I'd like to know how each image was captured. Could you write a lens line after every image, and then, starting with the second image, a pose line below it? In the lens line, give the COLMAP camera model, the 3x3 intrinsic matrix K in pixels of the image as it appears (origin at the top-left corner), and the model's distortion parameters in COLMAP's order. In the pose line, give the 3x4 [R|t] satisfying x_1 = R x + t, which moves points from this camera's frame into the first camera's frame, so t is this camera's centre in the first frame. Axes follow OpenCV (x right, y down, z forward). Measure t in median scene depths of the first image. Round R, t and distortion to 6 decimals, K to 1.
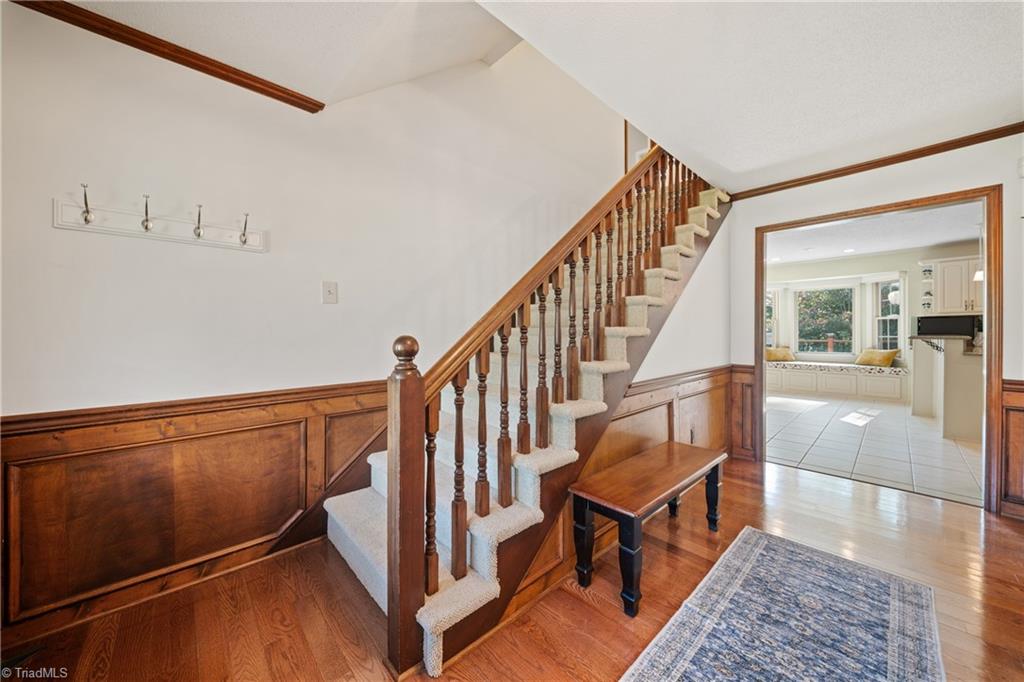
lens RADIAL K [[358.8, 0, 515.1], [0, 358.8, 335.1], [0, 0, 1]] dist [-0.000602, -0.000100]
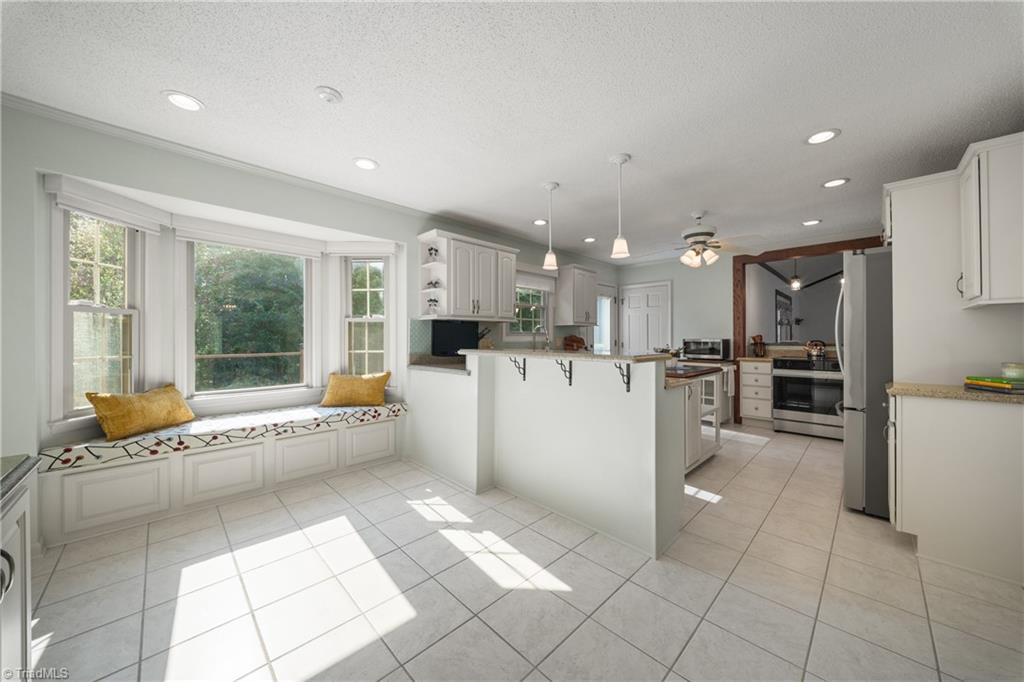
lens RADIAL K [[358.8, 0, 515.2], [0, 358.8, 337.3], [0, 0, 1]] dist [-0.000602, -0.000100]
pose [[-0.028058, 0.000534, 0.999606, 0.457631], [0.004907, 0.999988, -0.000396, -0.017666], [-0.999594, 0.004894, -0.028060, 0.797583]]
